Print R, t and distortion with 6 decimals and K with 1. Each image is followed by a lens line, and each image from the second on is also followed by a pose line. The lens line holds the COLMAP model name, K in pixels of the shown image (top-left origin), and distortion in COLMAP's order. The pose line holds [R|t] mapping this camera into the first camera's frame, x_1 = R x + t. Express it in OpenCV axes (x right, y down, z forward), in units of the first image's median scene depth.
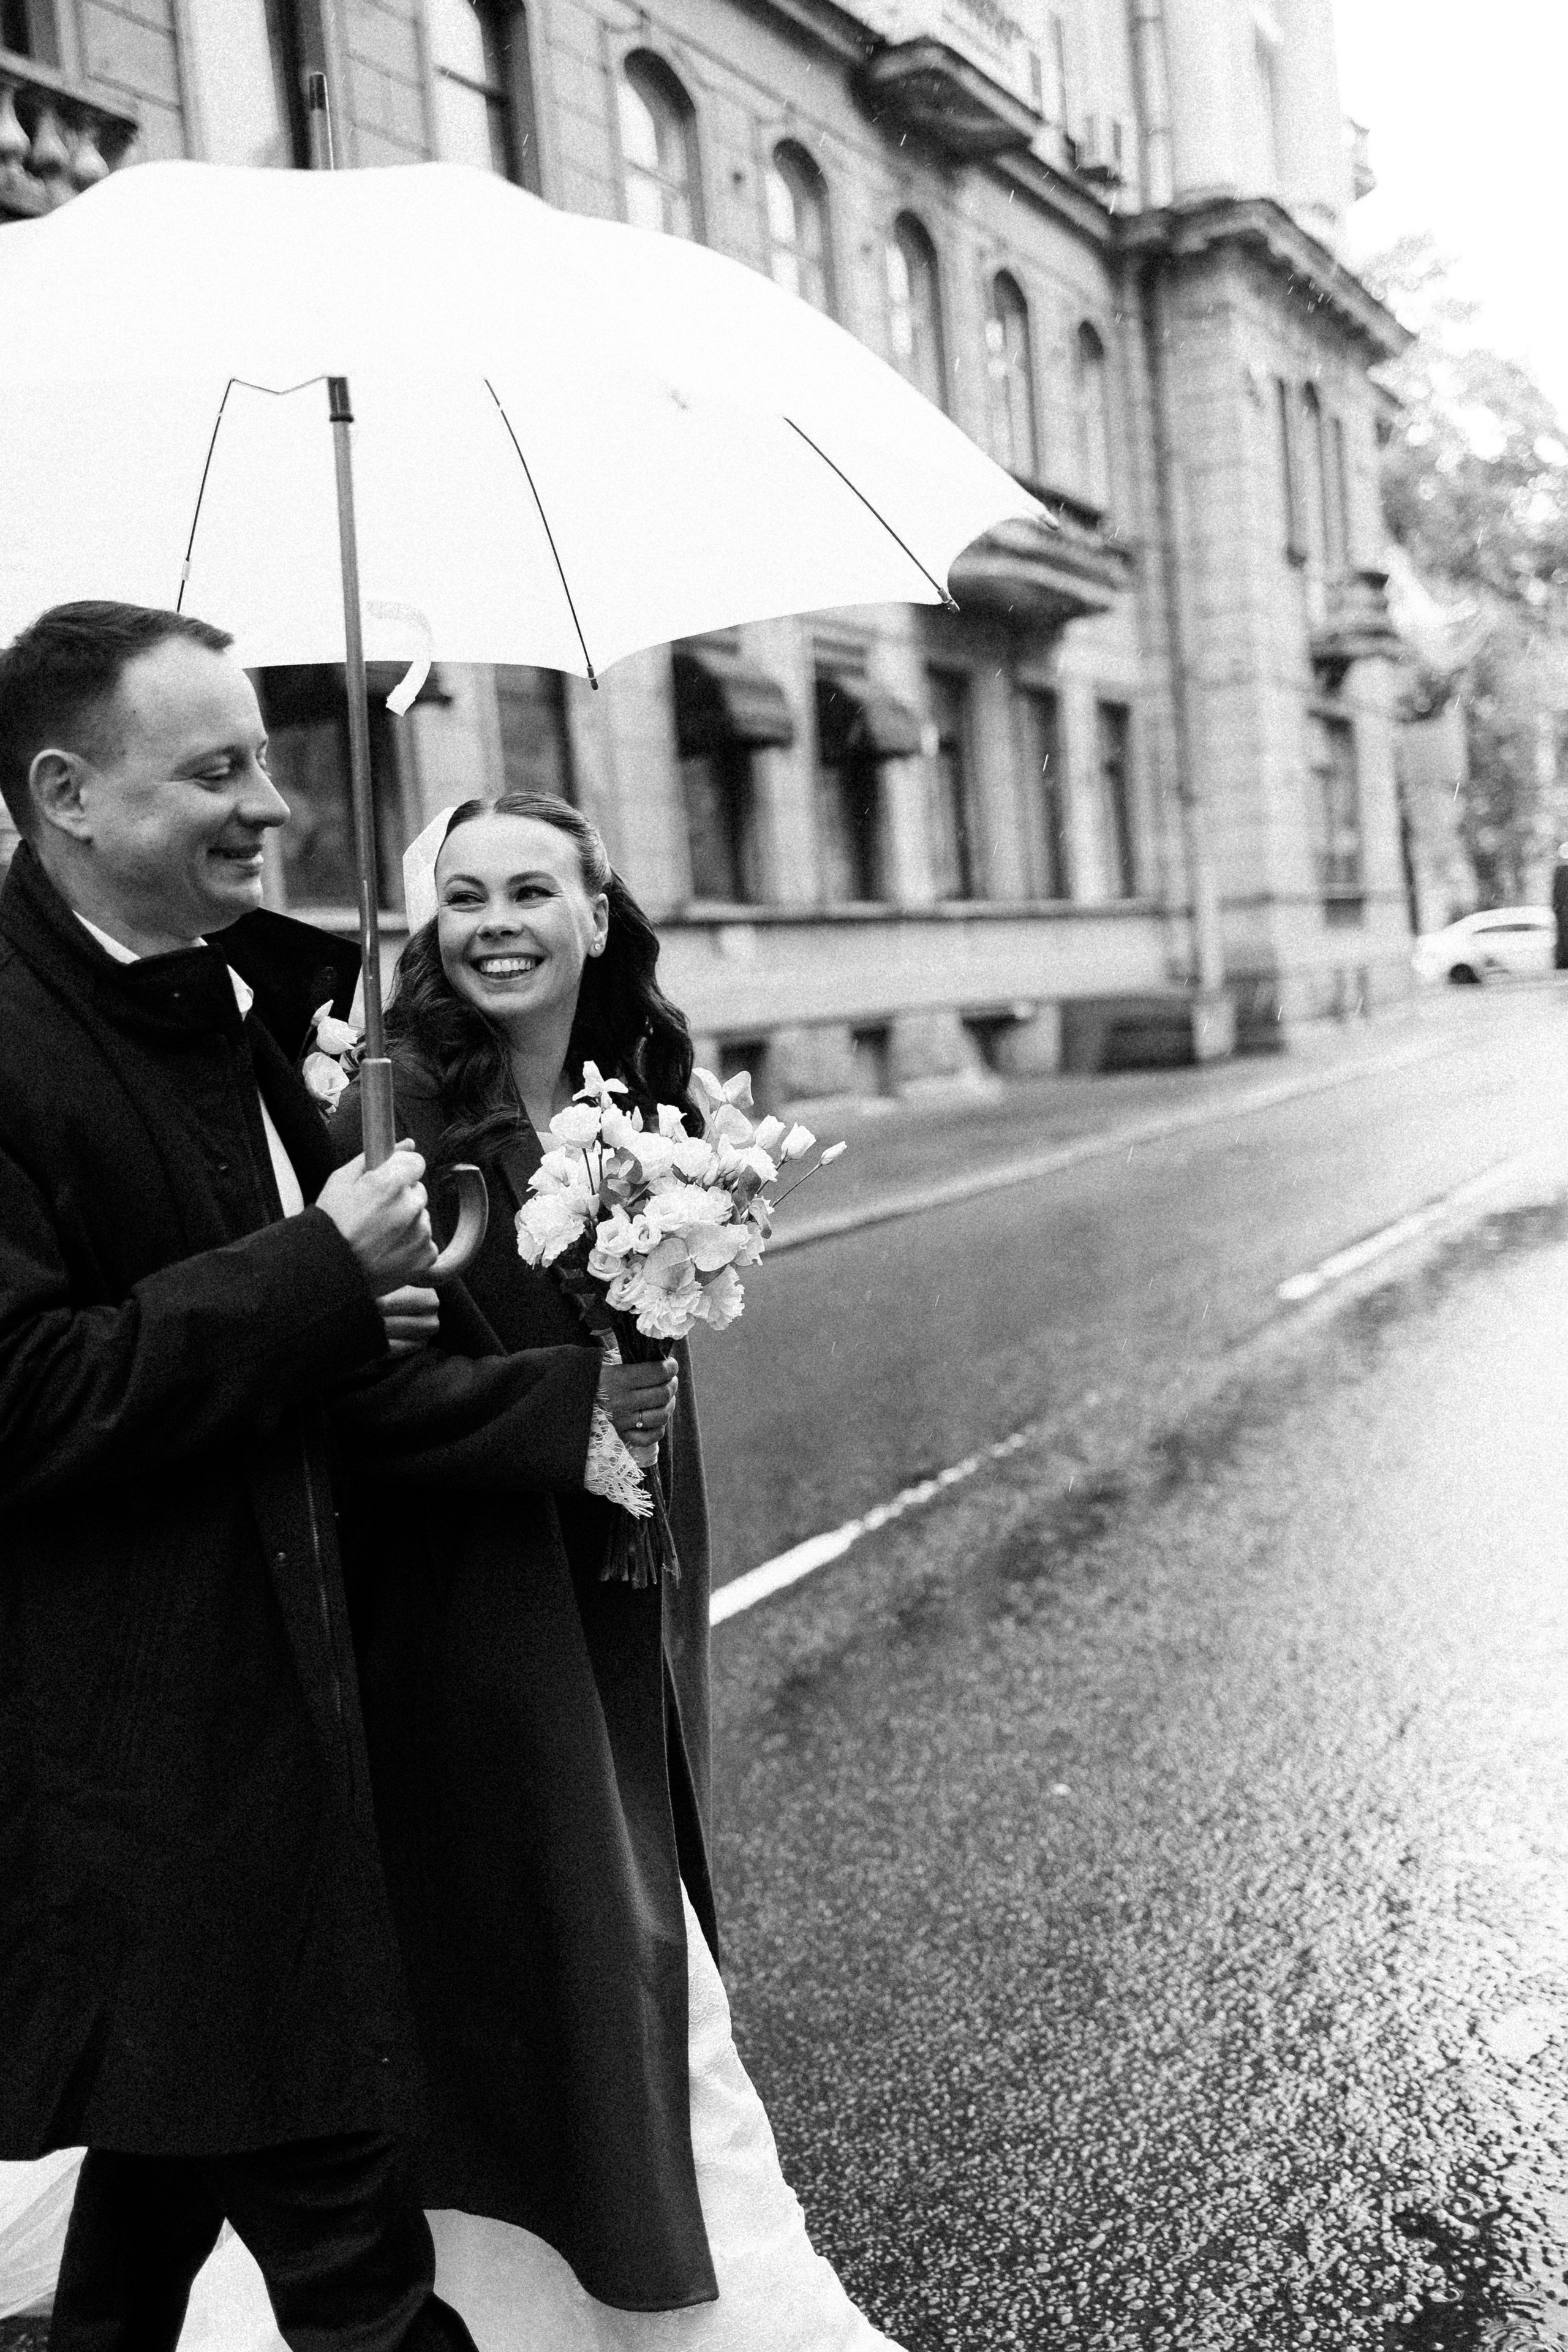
lens RADIAL K [[2300.9, 0, 679.7], [0, 2300.9, 1173.5], [0, 0, 1]] dist [-0.003603, 0.020385]
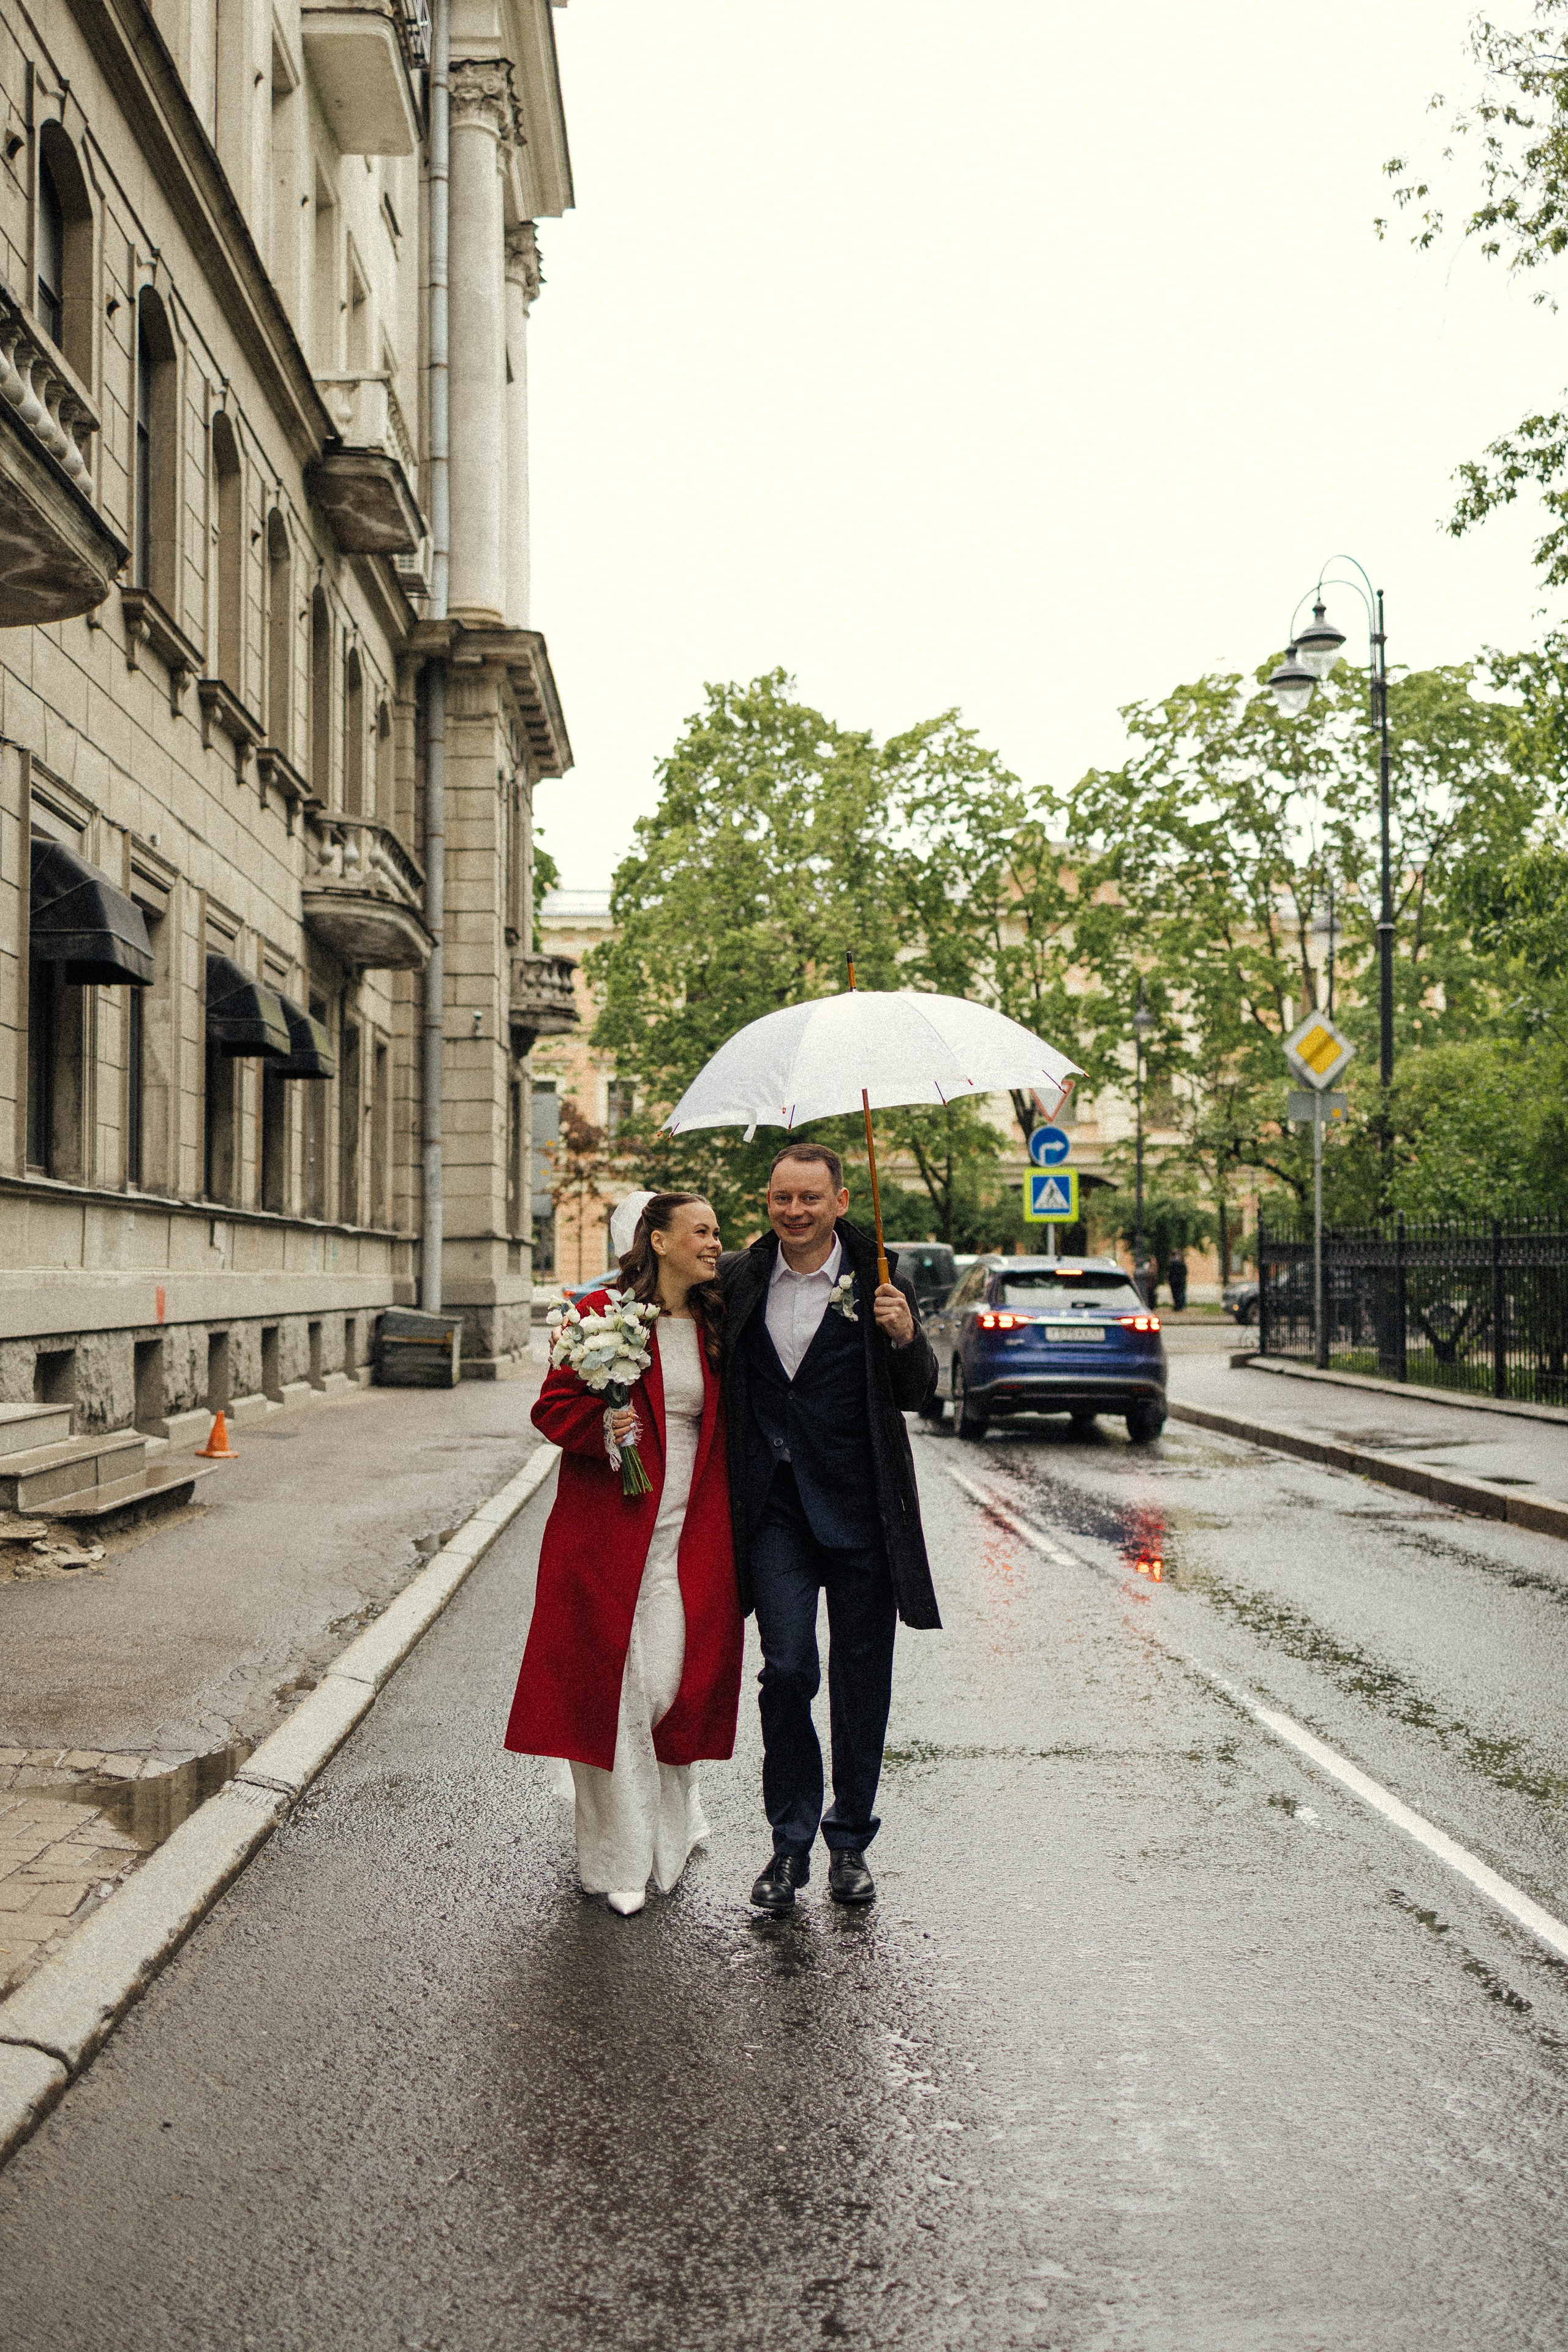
lens RADIAL K [[2274.3, 0, 667.0], [0, 2274.3, 1182.7], [0, 0, 1]] dist [-0.010343, -0.037672]
pose [[0.867739, 0.112141, 0.484204, -0.200166], [-0.047451, 0.988456, -0.143888, 0.006616], [-0.494750, 0.101881, 0.863043, 0.016362]]
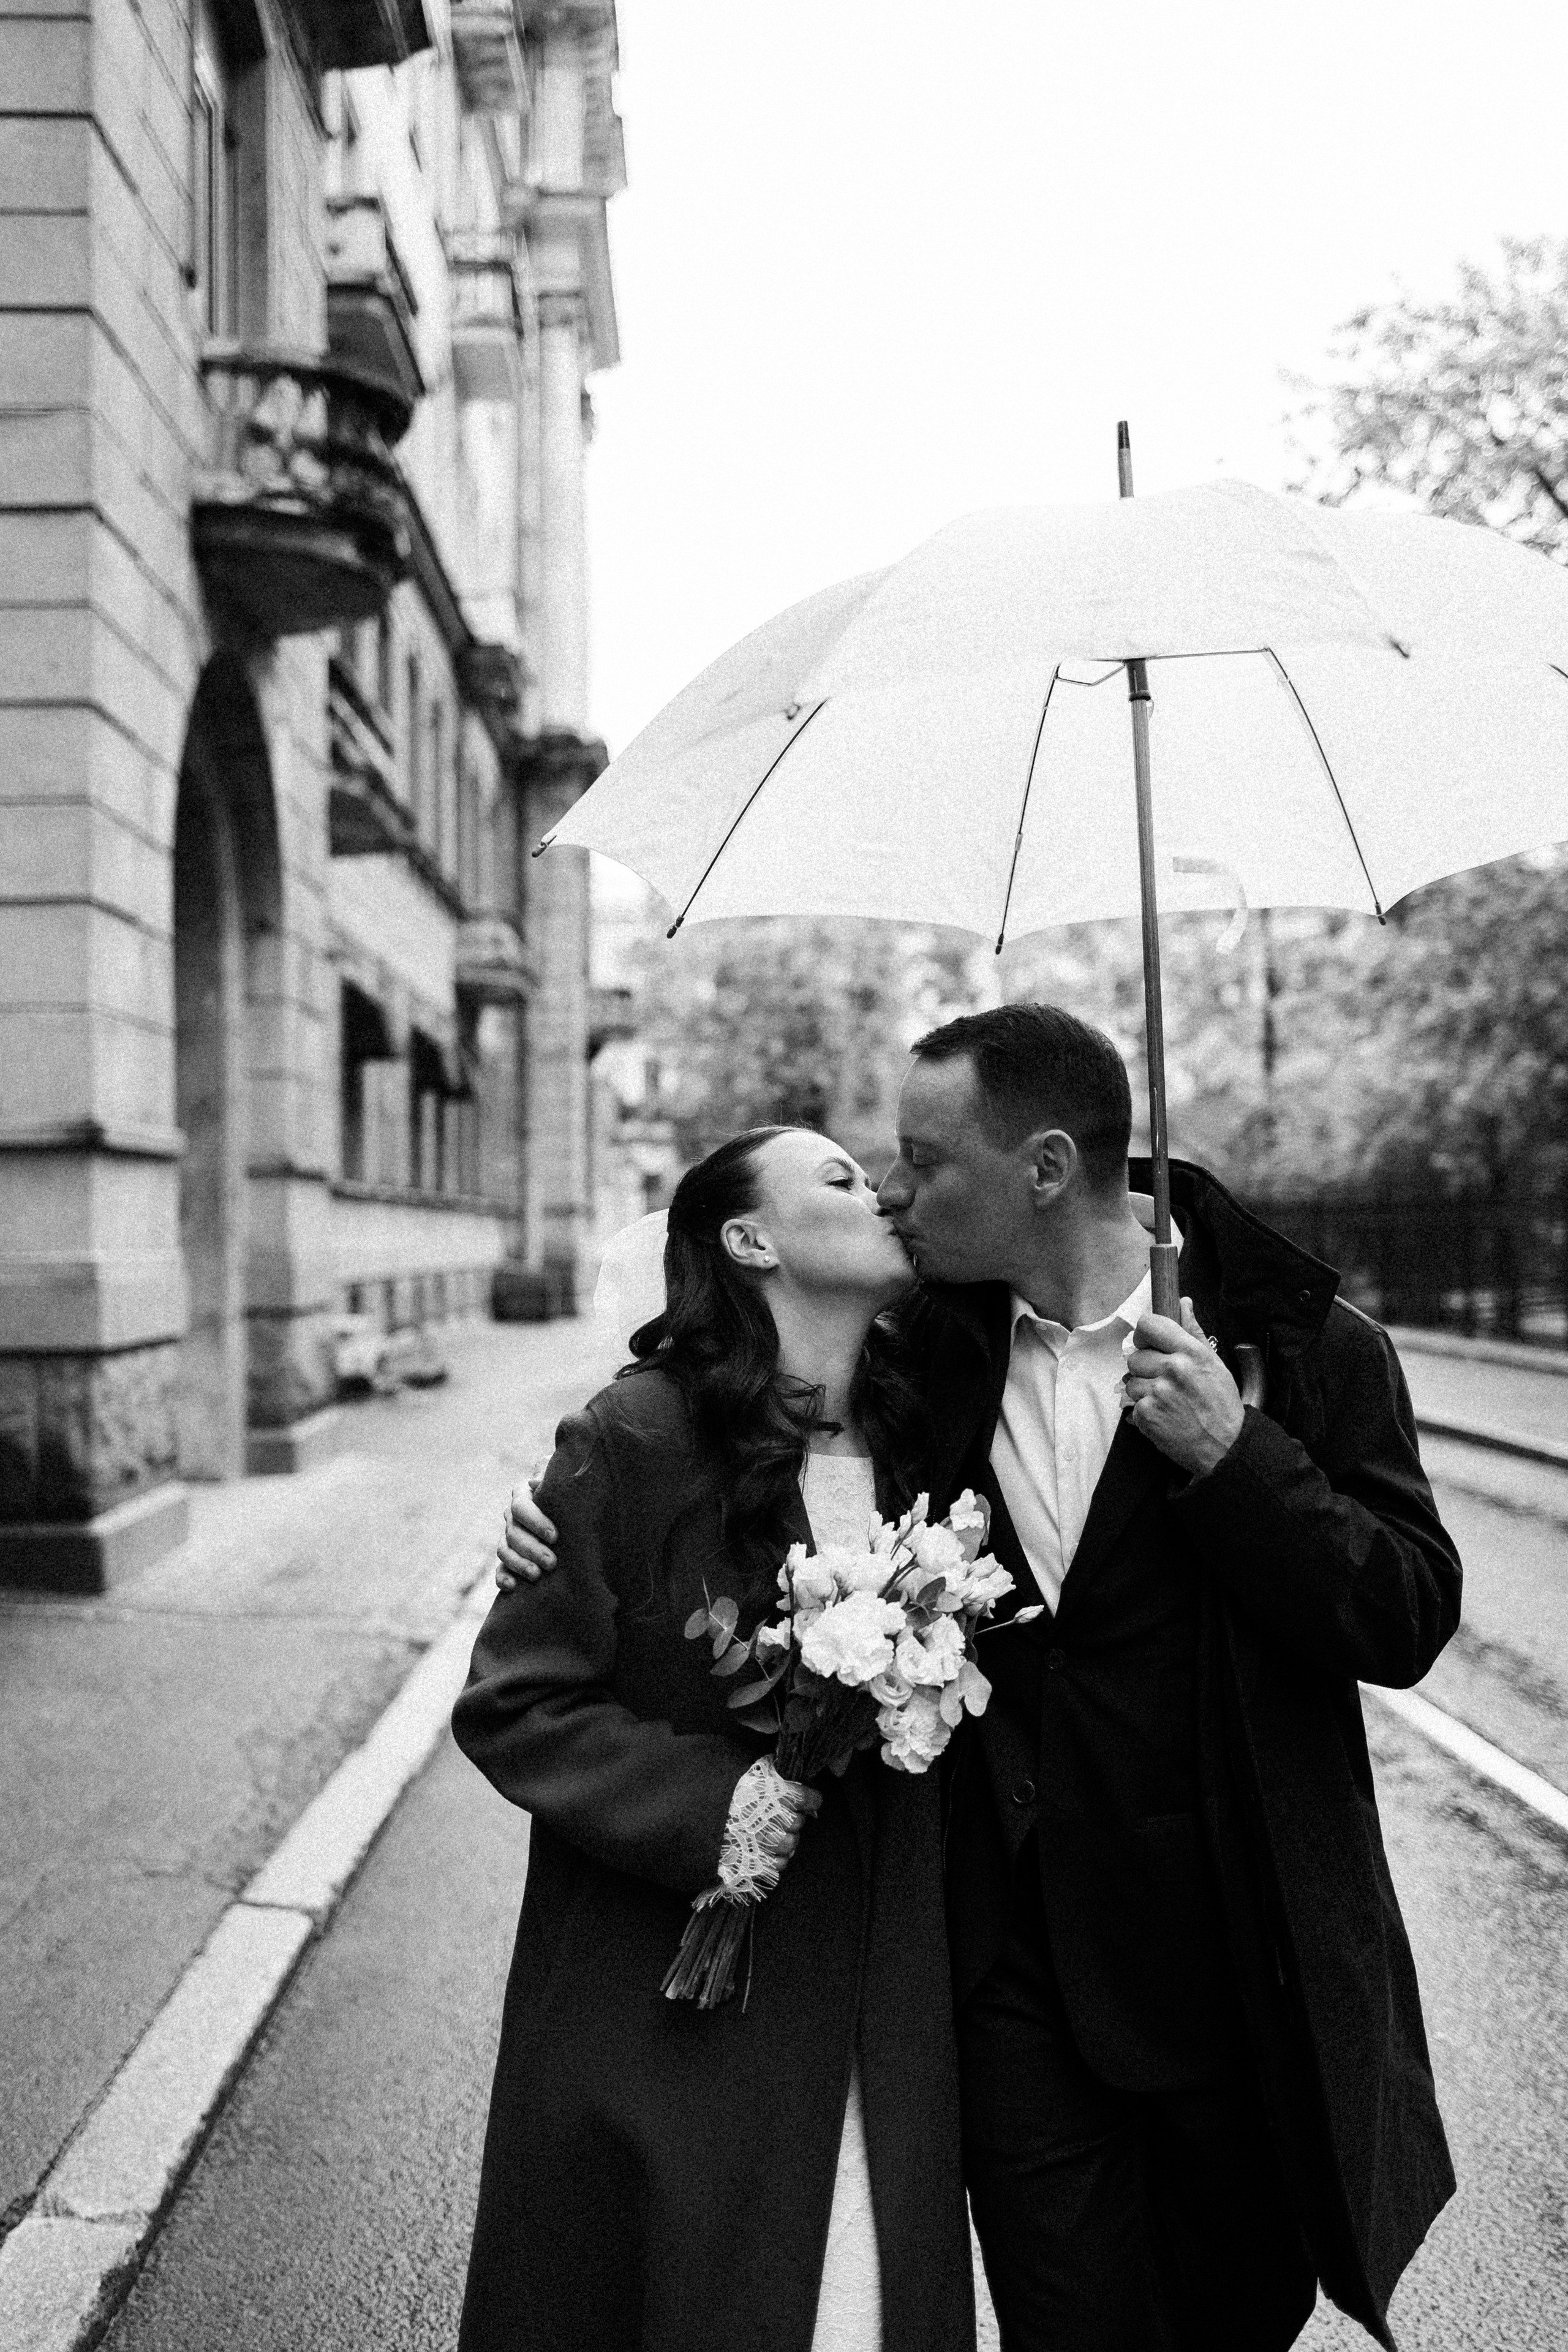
lens RADIAL K [[2375.3, 0, 661.7], [0, 2375.3, 1177.6], [0, 0, 1]] dist [-0.069769, -0.000693]
pose [[0.872532, 0.095781, 0.479076, -0.405333], [-0.040252, 0.991354, -0.124890, 0.042666], [-0.486896, 0.089686, 0.868843, -0.309098]]
